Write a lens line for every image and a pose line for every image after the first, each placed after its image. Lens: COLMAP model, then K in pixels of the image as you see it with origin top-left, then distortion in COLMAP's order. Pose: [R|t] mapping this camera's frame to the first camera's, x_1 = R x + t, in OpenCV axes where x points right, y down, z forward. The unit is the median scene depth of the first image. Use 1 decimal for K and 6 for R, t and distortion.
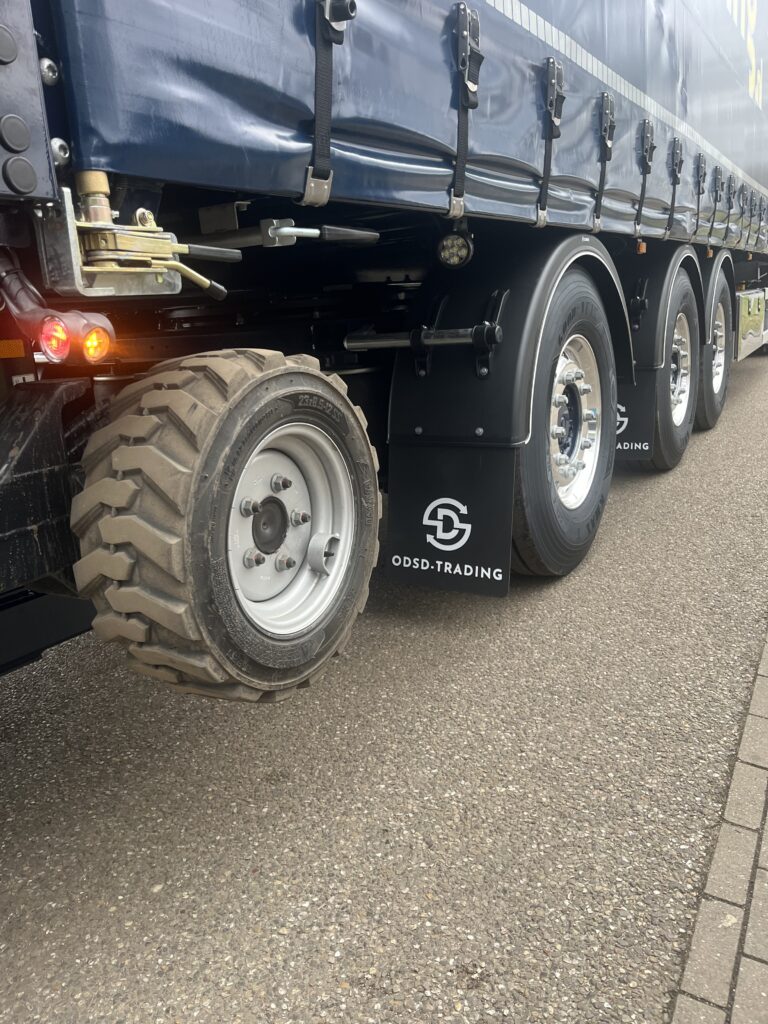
lens RADIAL K [[779.2, 0, 384.0], [0, 779.2, 512.0], [0, 0, 1]] dist [0.075678, -0.127165]
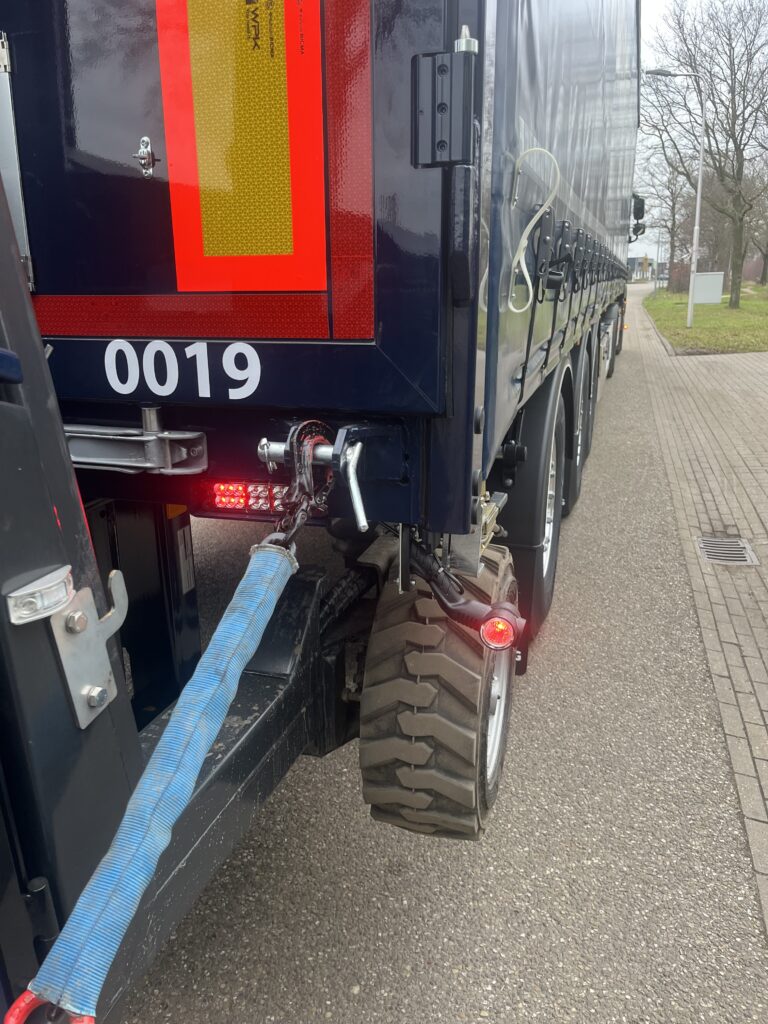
lens RADIAL K [[779.2, 0, 384.0], [0, 779.2, 512.0], [0, 0, 1]] dist [0.075678, -0.127165]
pose [[0.971403, -0.002983, 0.237417, -0.561132], [-0.002391, 0.999747, 0.022346, -0.277211], [-0.237423, -0.022274, 0.971151, -0.139893]]
